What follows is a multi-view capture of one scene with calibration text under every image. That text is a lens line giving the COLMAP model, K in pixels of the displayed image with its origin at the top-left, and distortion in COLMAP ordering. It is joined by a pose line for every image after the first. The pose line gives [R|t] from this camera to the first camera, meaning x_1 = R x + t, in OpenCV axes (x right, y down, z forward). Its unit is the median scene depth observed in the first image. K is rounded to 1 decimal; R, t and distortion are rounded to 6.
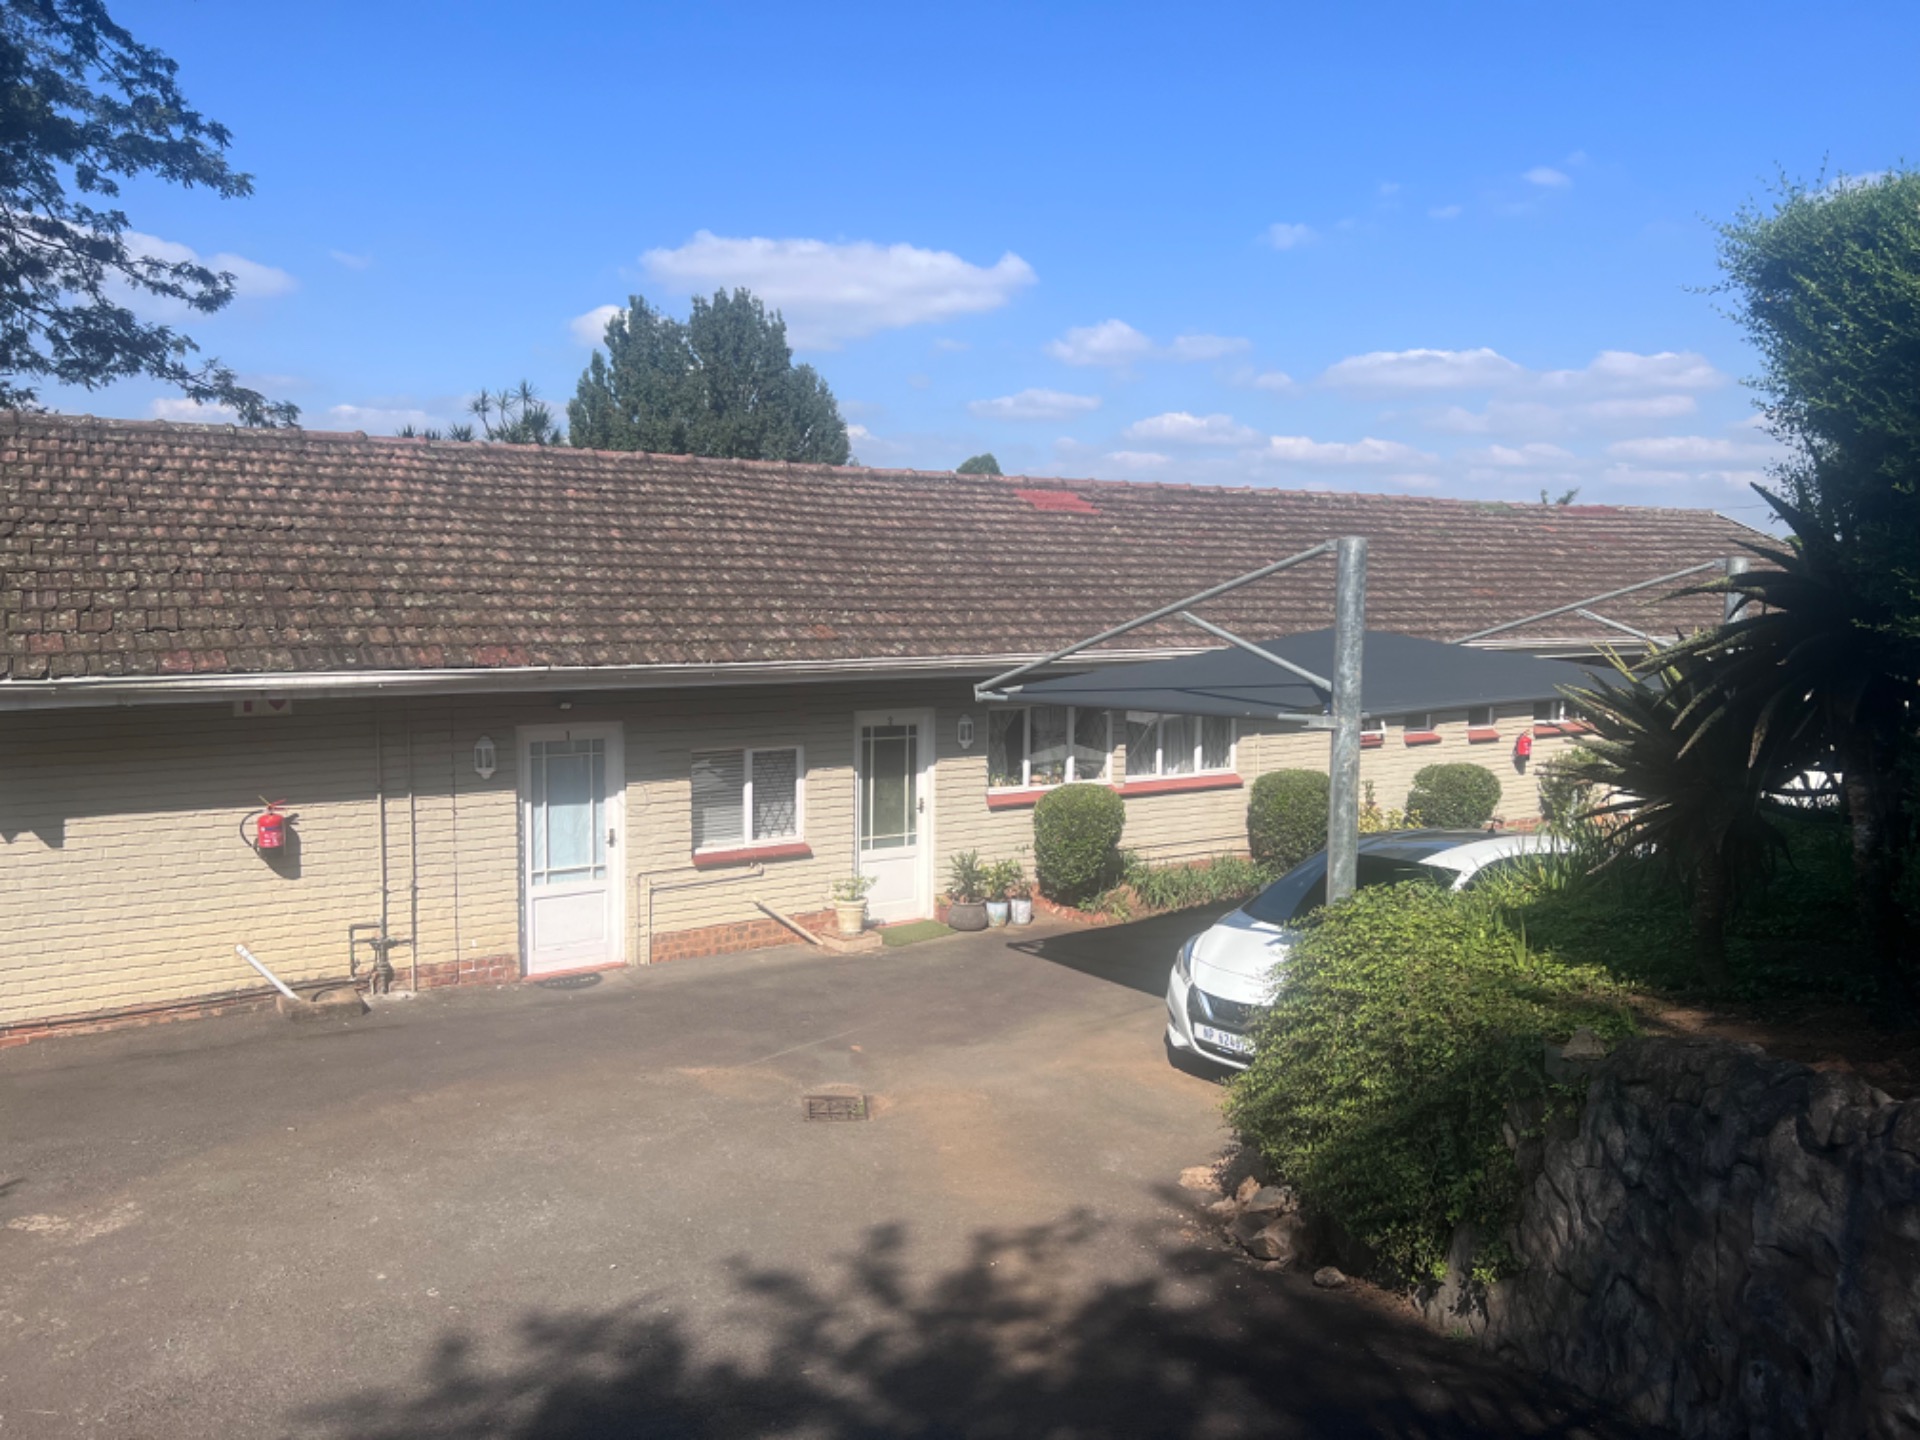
lens RADIAL K [[1455.9, 0, 945.5], [0, 1455.9, 727.8], [0, 0, 1]] dist [-0.009278, -0.015596]
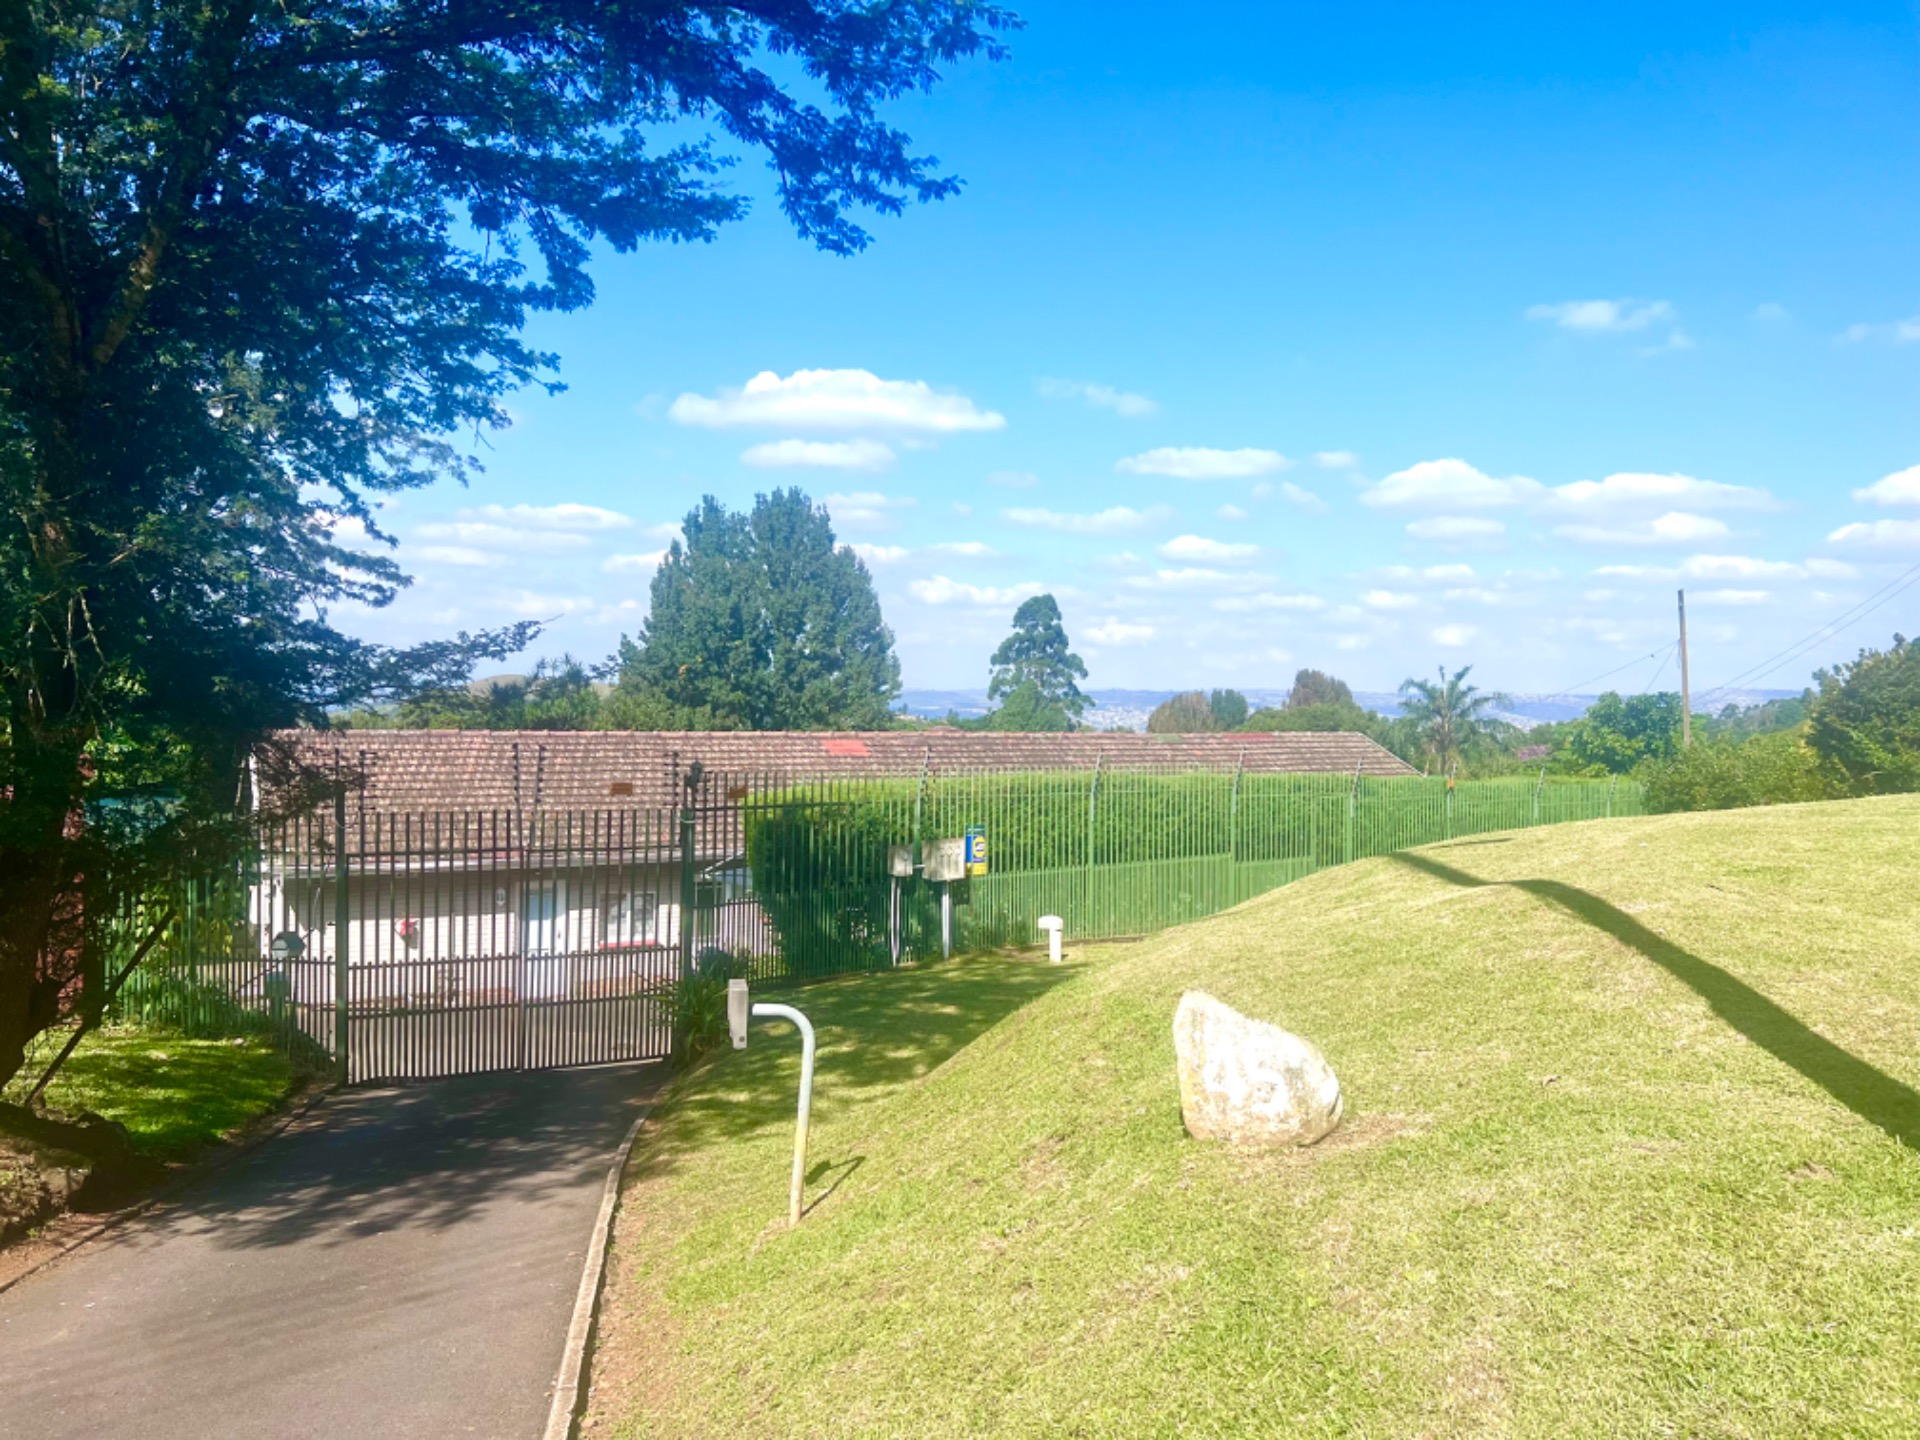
lens RADIAL K [[1455.9, 0, 973.7], [0, 1455.9, 718.0], [0, 0, 1]] dist [-0.009278, -0.015596]
pose [[0.998027, 0.008297, -0.062240, 0.271148], [-0.013188, 0.996820, -0.078594, -0.042619], [0.061390, 0.079259, 0.994962, -0.598163]]
